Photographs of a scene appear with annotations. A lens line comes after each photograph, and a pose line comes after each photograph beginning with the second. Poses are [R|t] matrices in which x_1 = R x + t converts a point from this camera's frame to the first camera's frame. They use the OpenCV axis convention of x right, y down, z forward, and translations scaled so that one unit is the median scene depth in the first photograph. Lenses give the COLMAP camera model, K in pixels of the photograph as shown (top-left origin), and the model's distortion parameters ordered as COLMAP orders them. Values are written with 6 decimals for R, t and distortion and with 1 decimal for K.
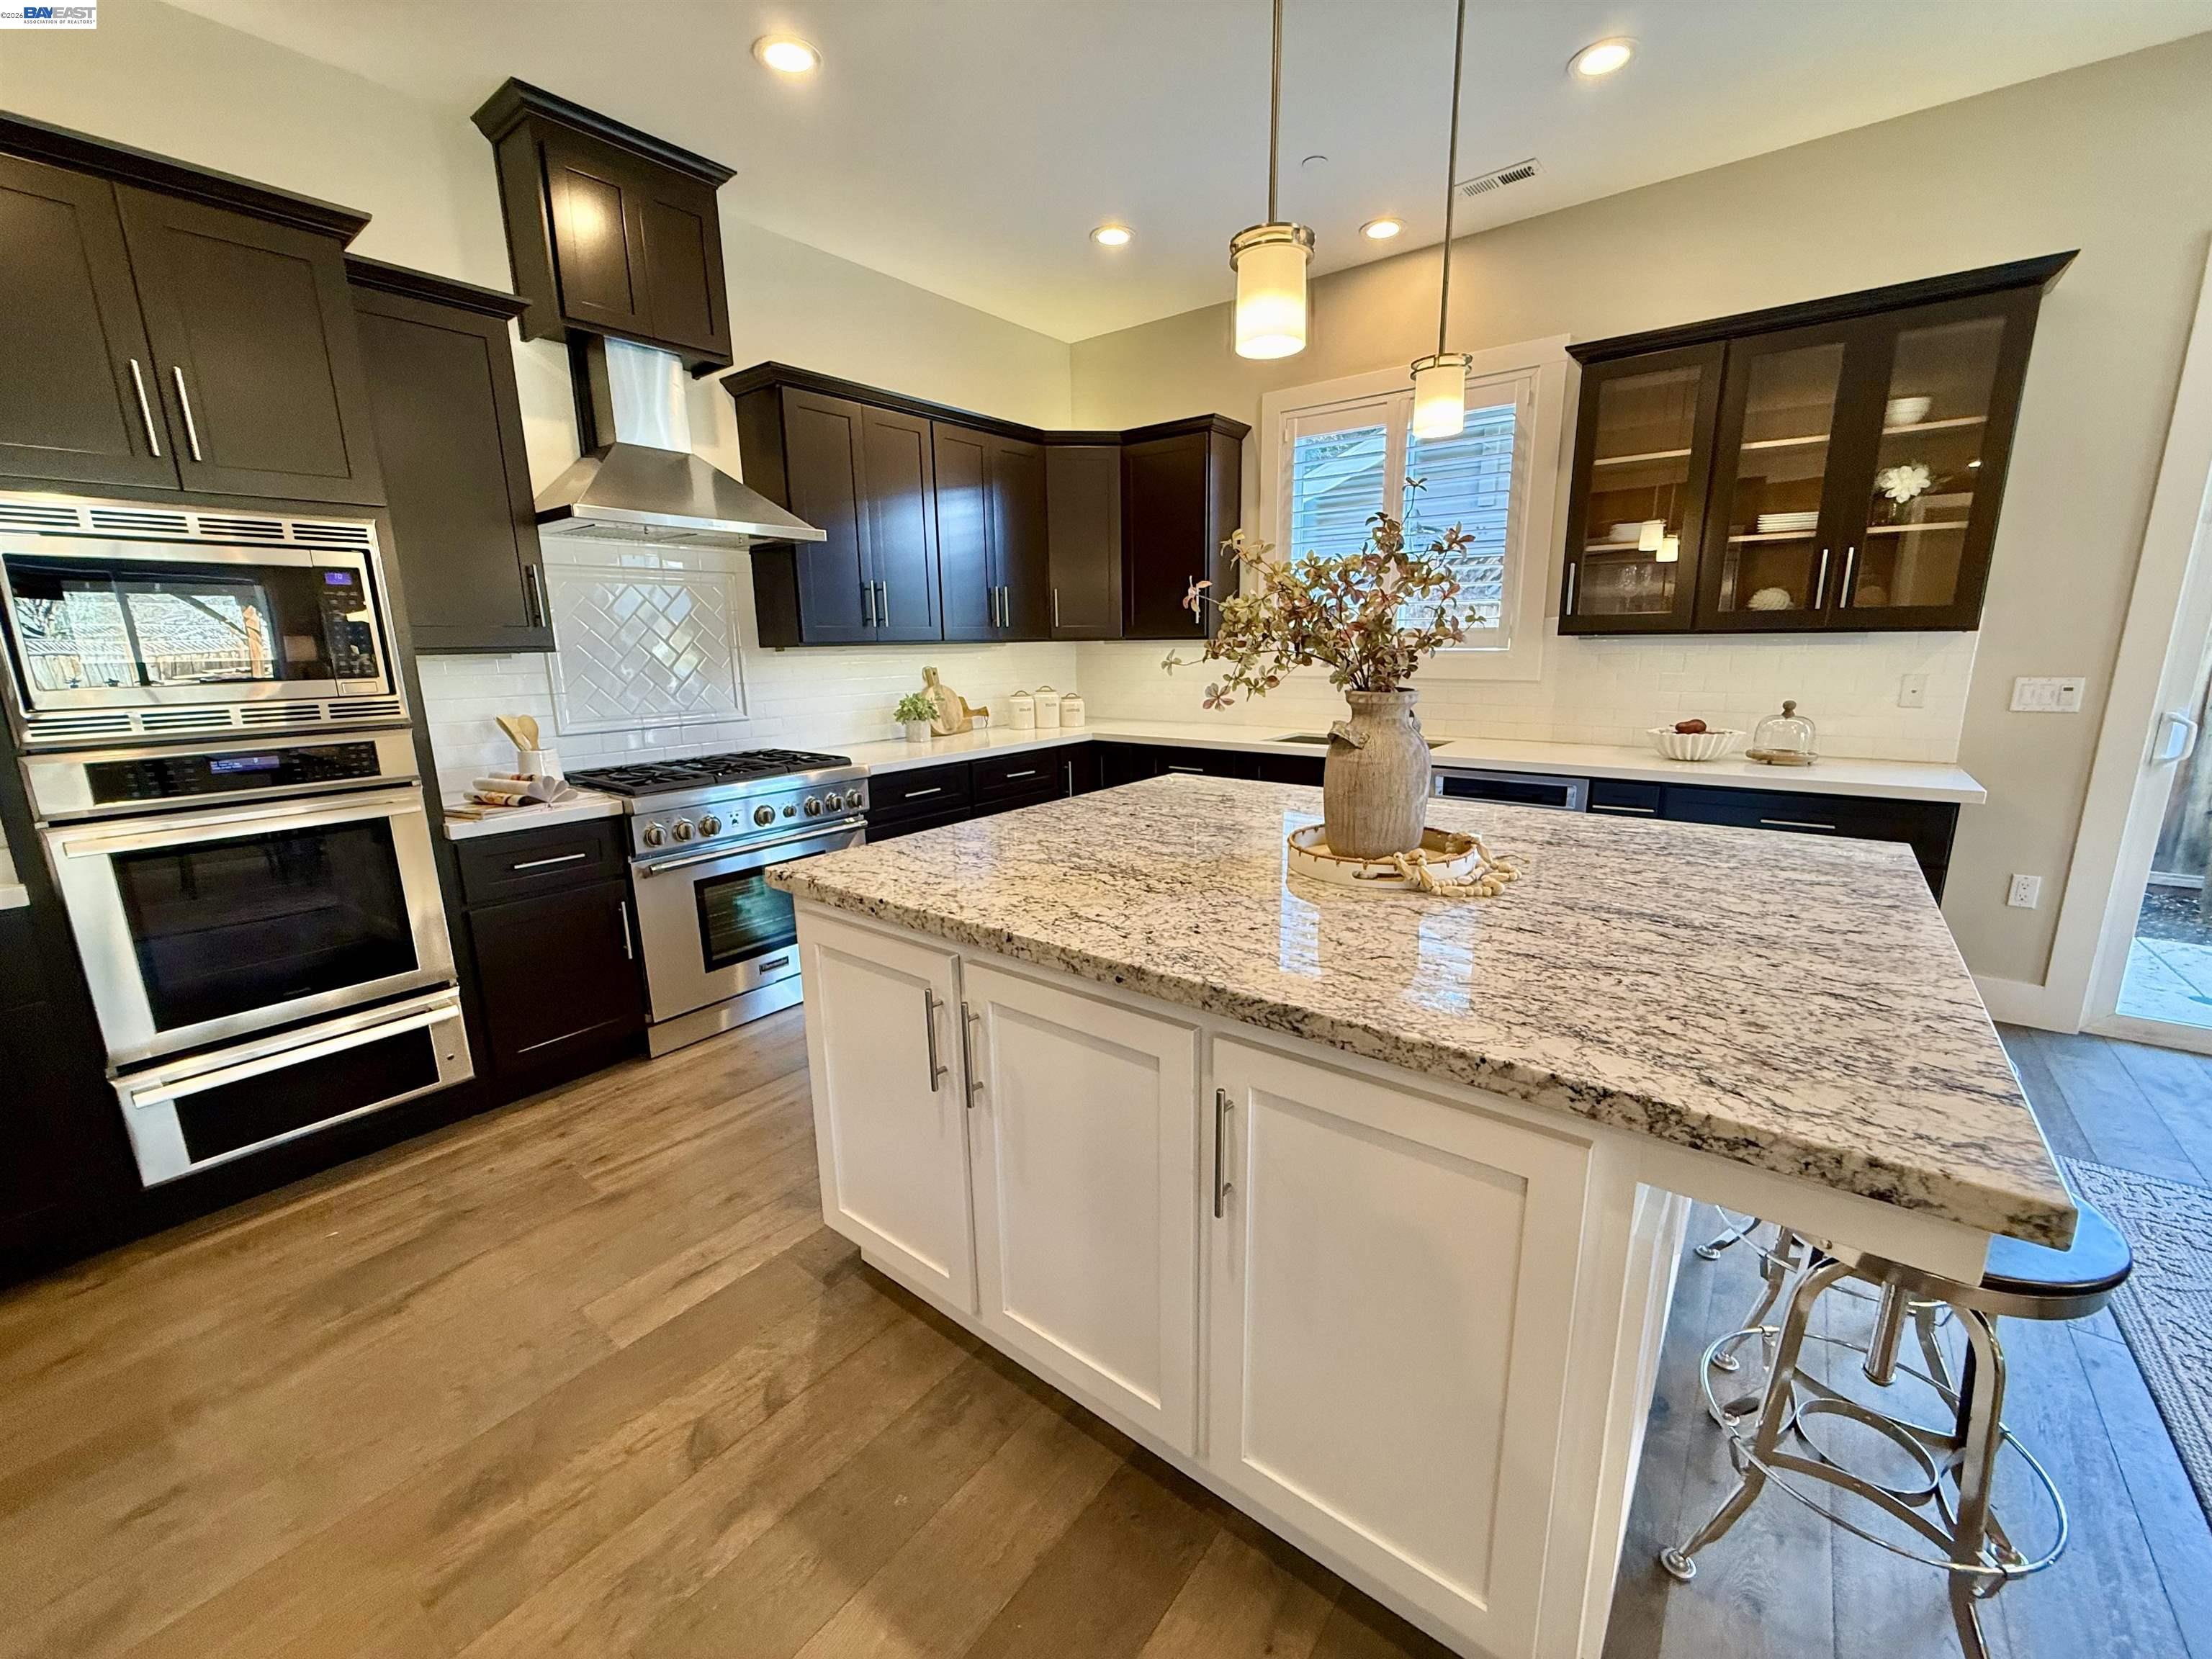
lens RADIAL K [[882.4, 0, 1102.4], [0, 882.4, 831.3], [0, 0, 1]] dist [-0.000724, -0.000085]
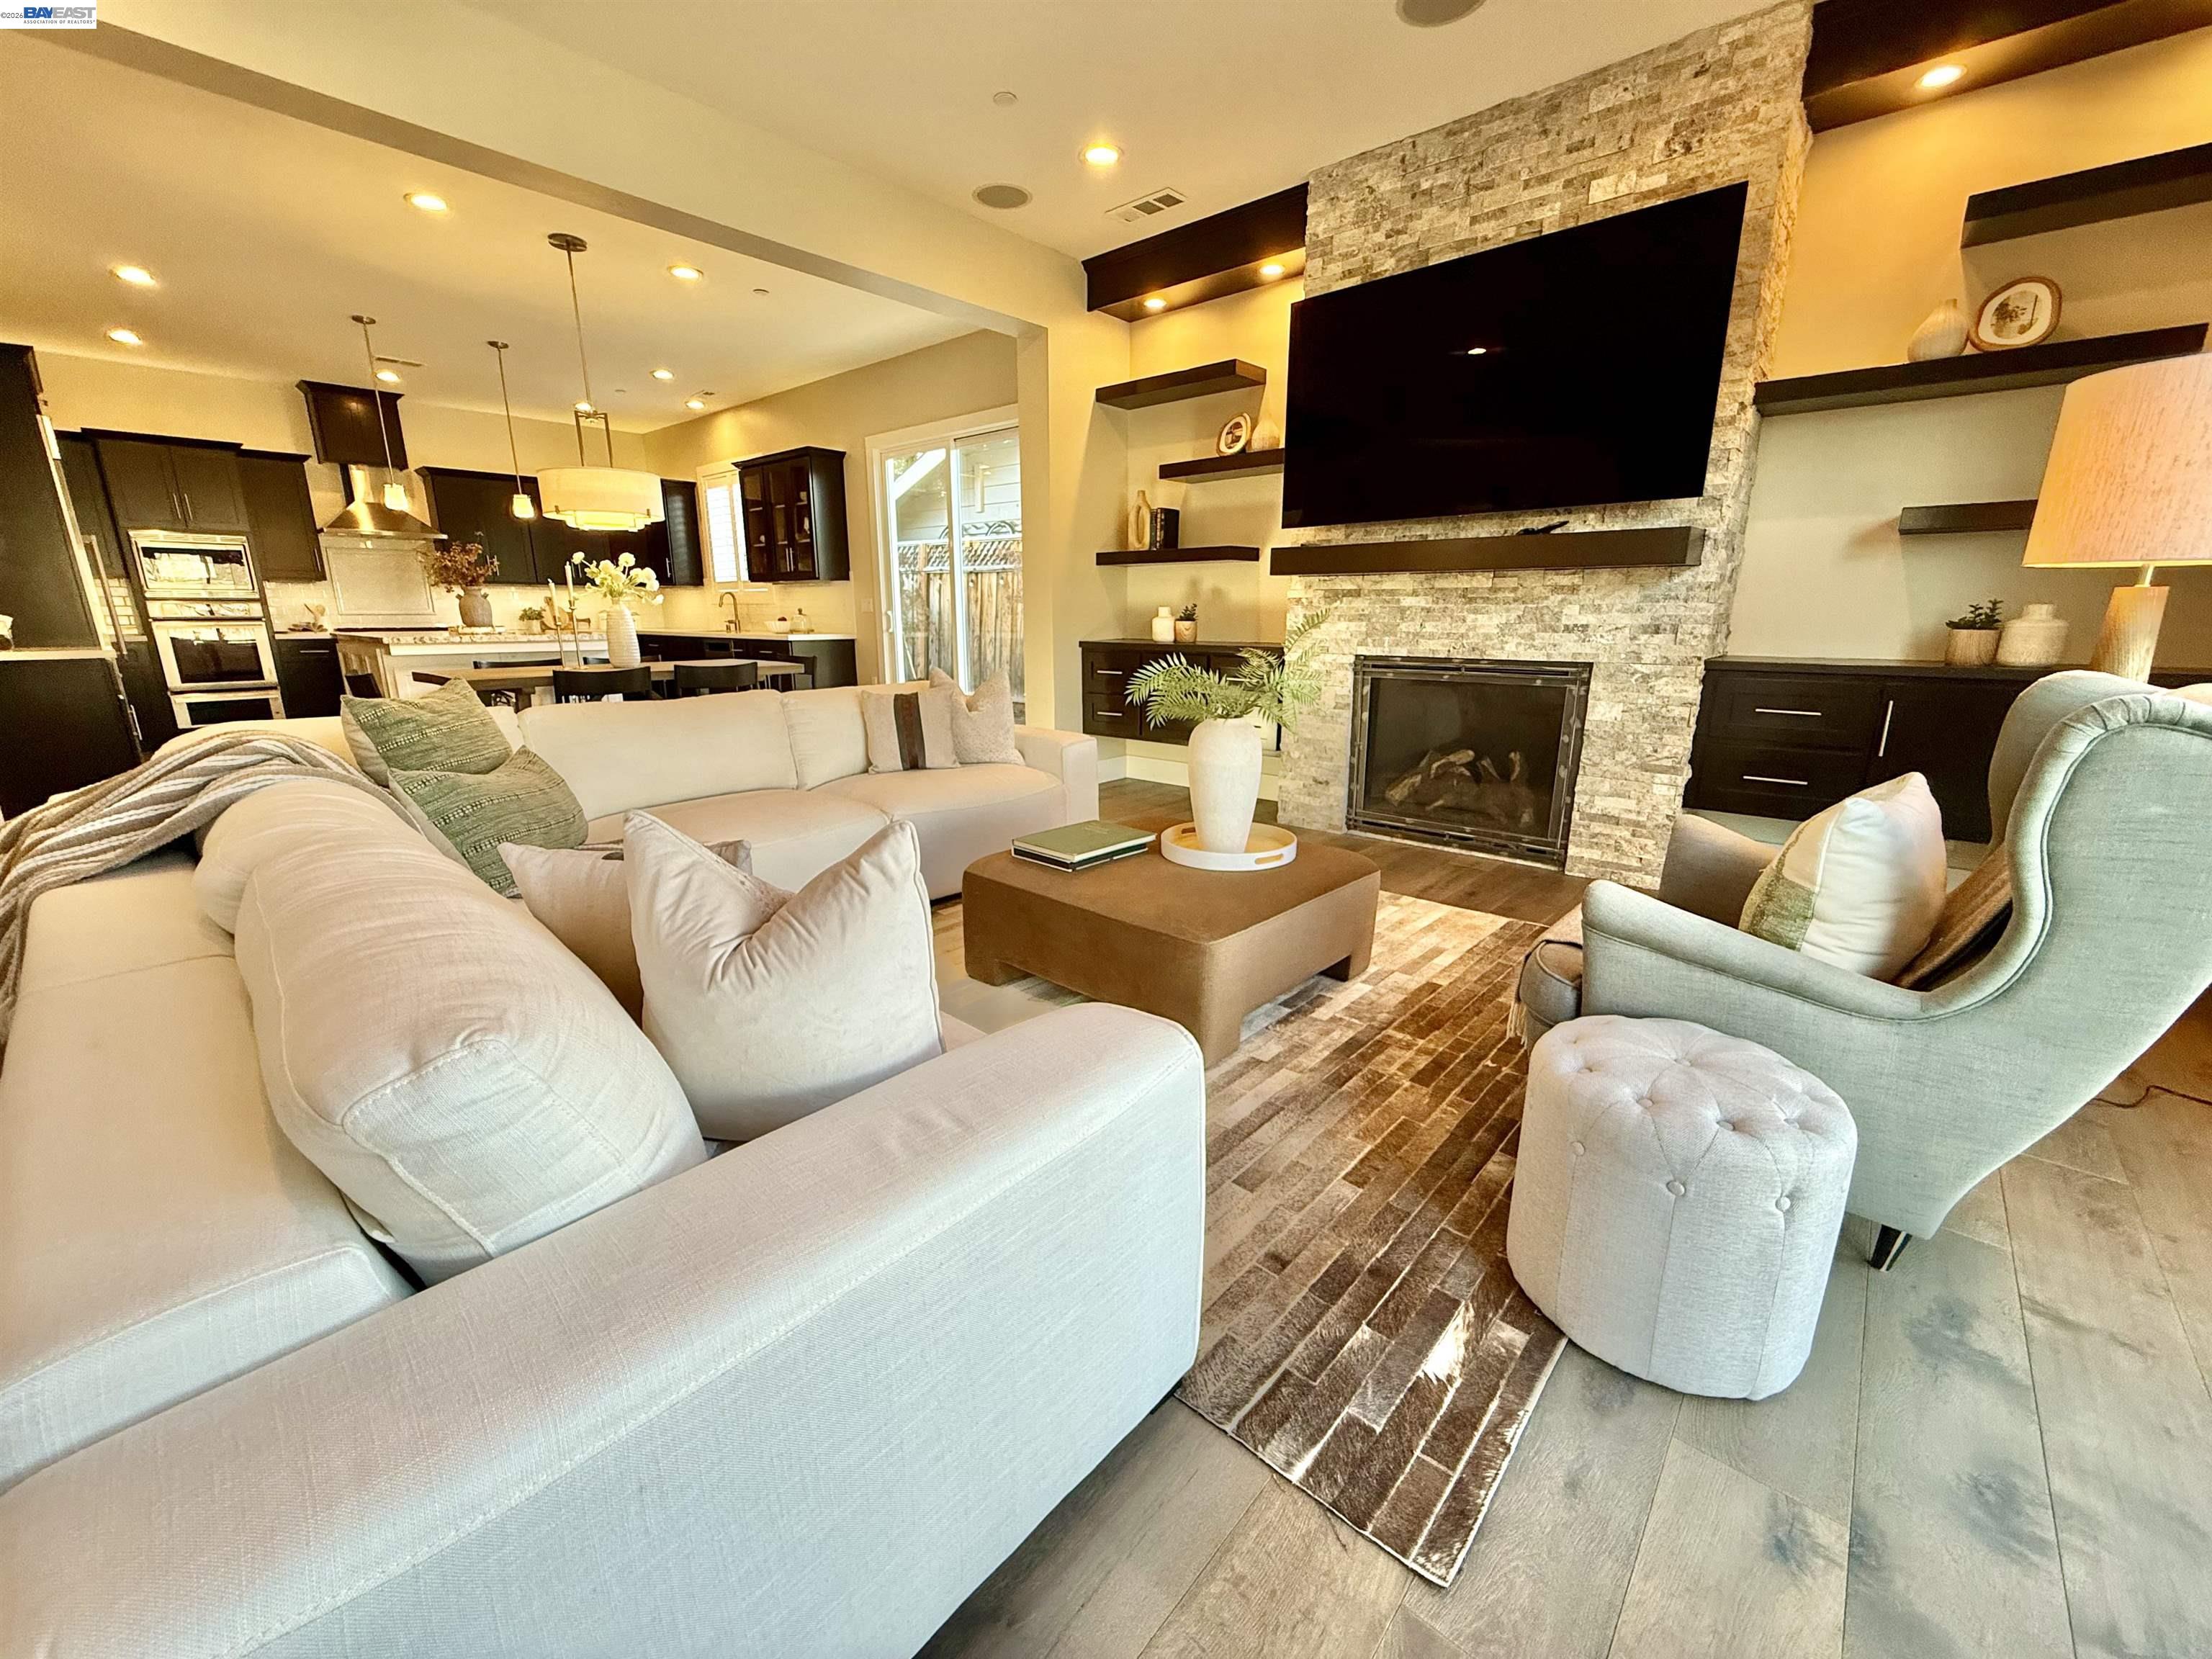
lens RADIAL K [[882.4, 0, 1102.4], [0, 882.4, 831.3], [0, 0, 1]] dist [-0.000724, -0.000085]
pose [[0.997728, 0.030256, -0.060198, 2.689638], [-0.028437, 0.999120, 0.030838, 0.574413], [0.061078, -0.029056, 0.997710, -2.193590]]
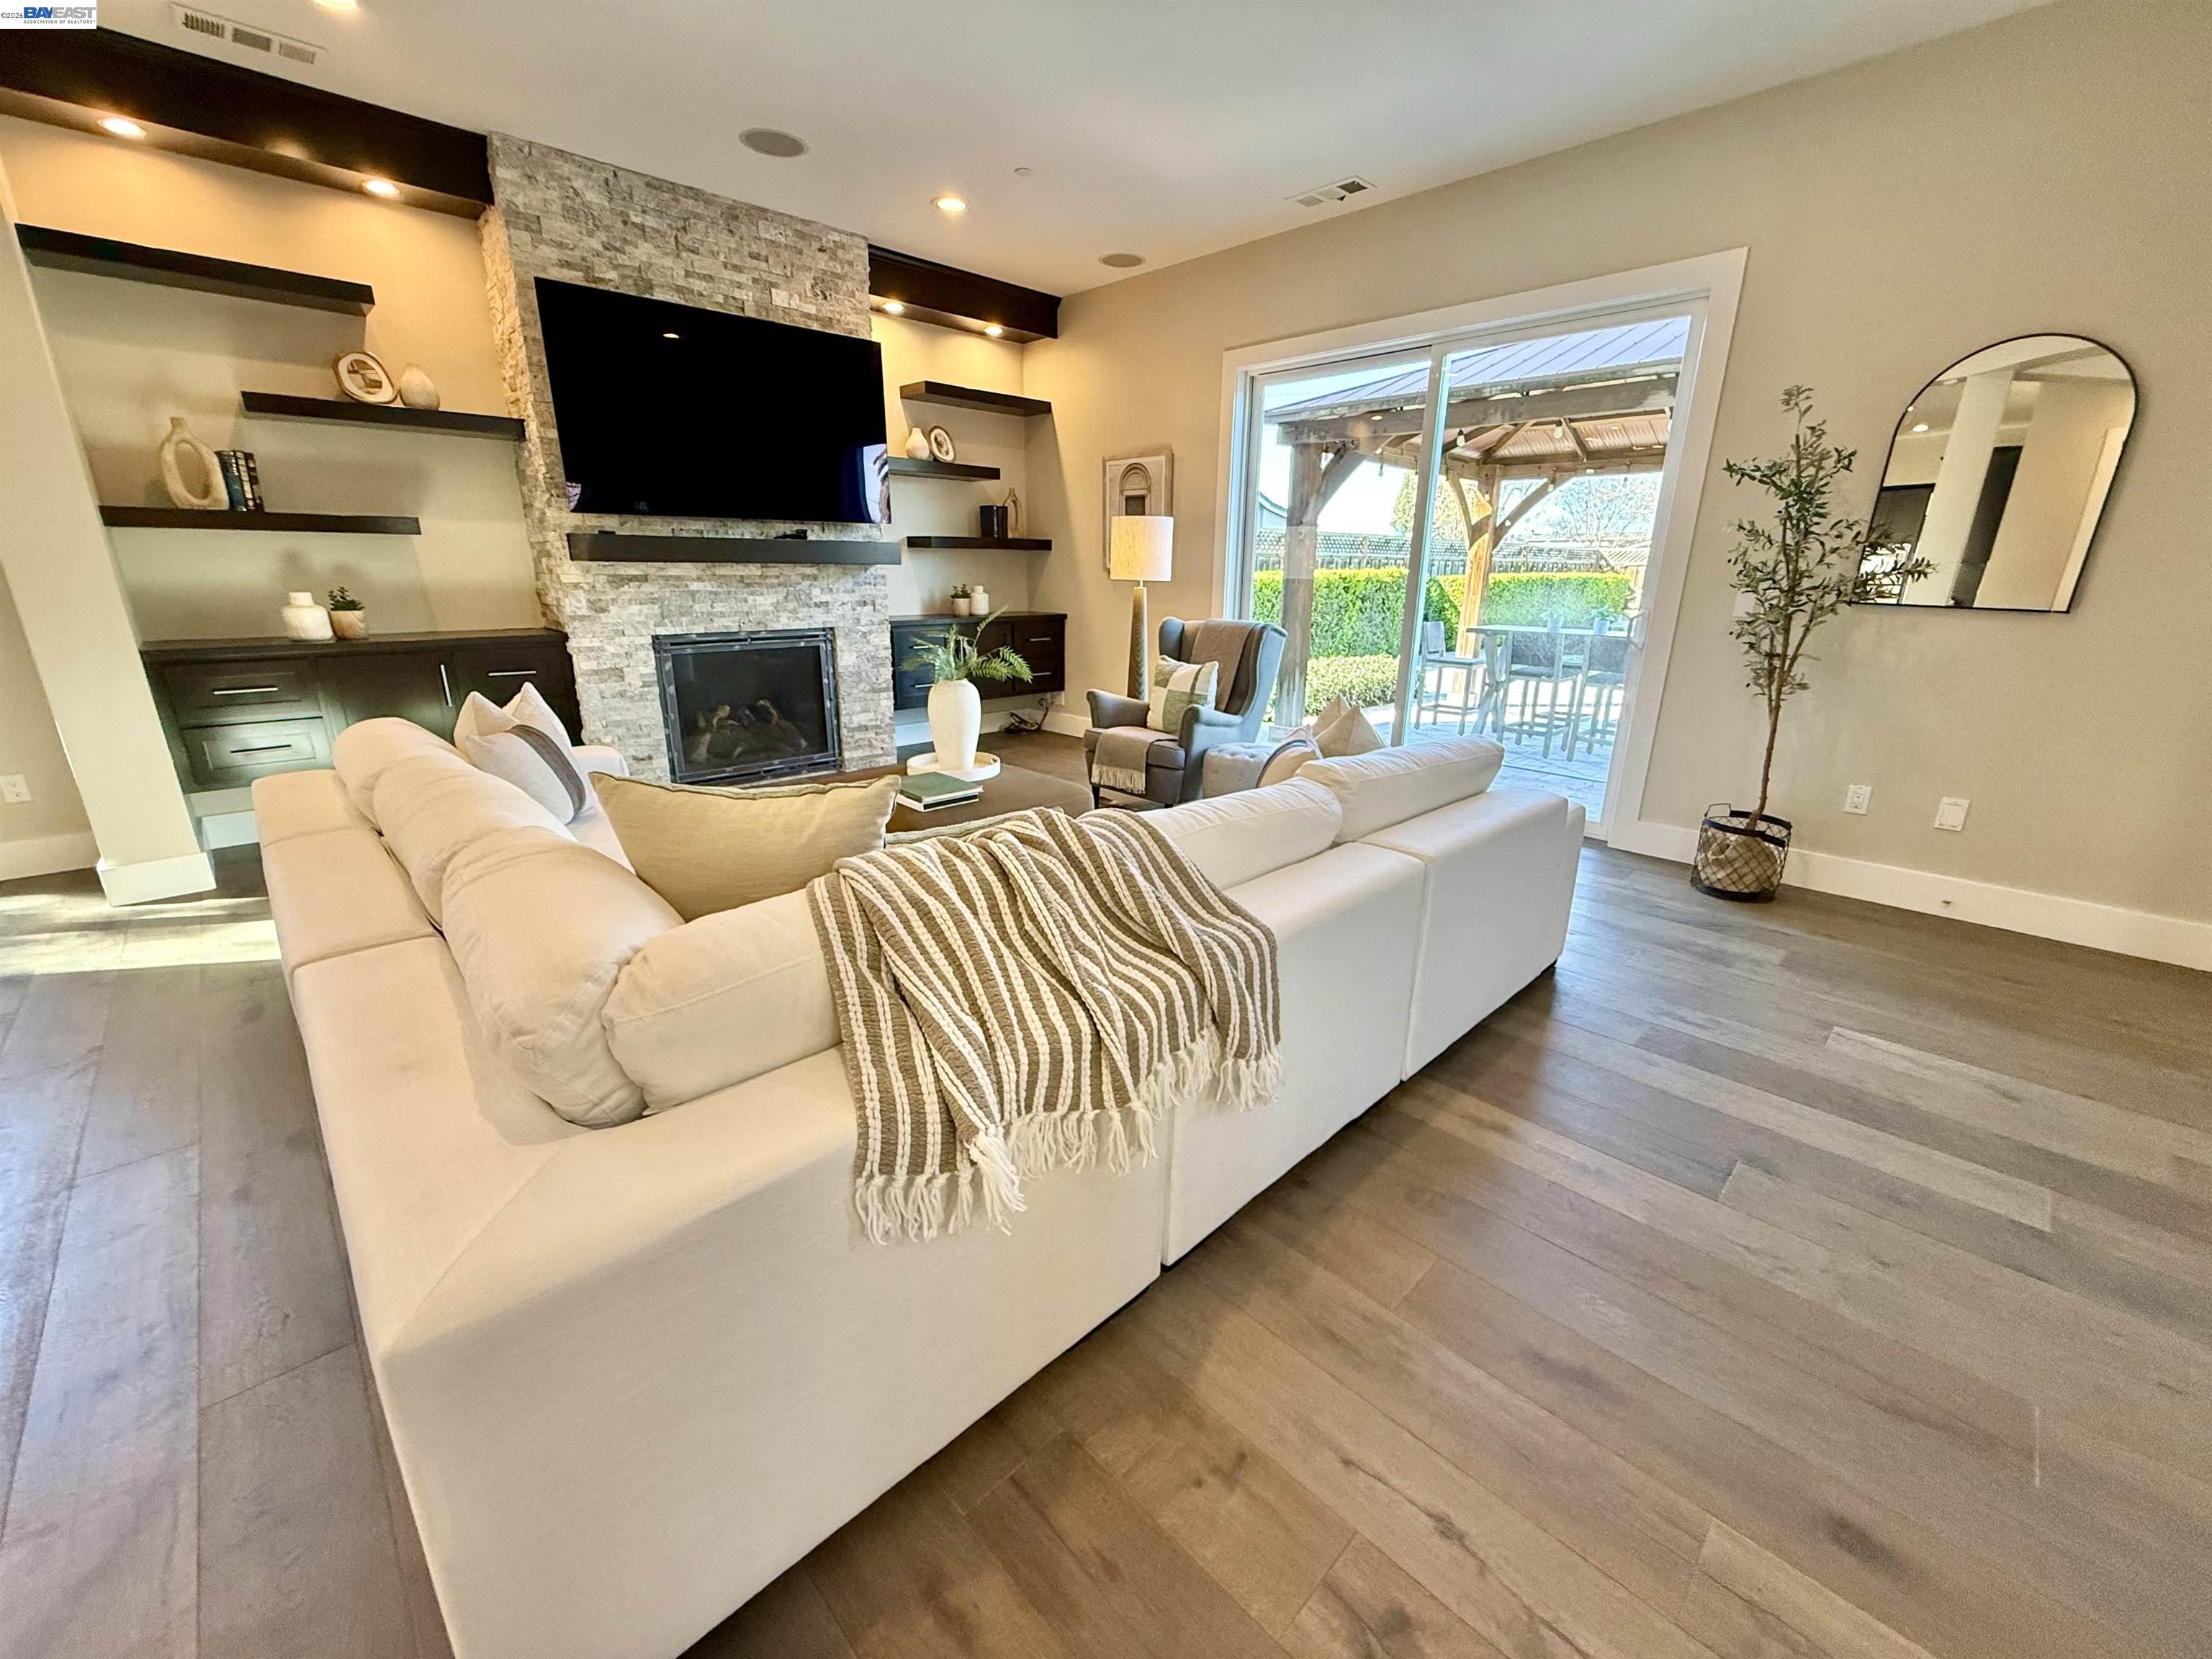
lens RADIAL K [[882.4, 0, 1102.4], [0, 882.4, 831.3], [0, 0, 1]] dist [-0.000724, -0.000085]
pose [[0.132397, -0.270378, 0.953607, 1.061799], [0.199892, 0.949593, 0.241487, 0.374485], [-0.970832, 0.158647, 0.179769, -1.539622]]
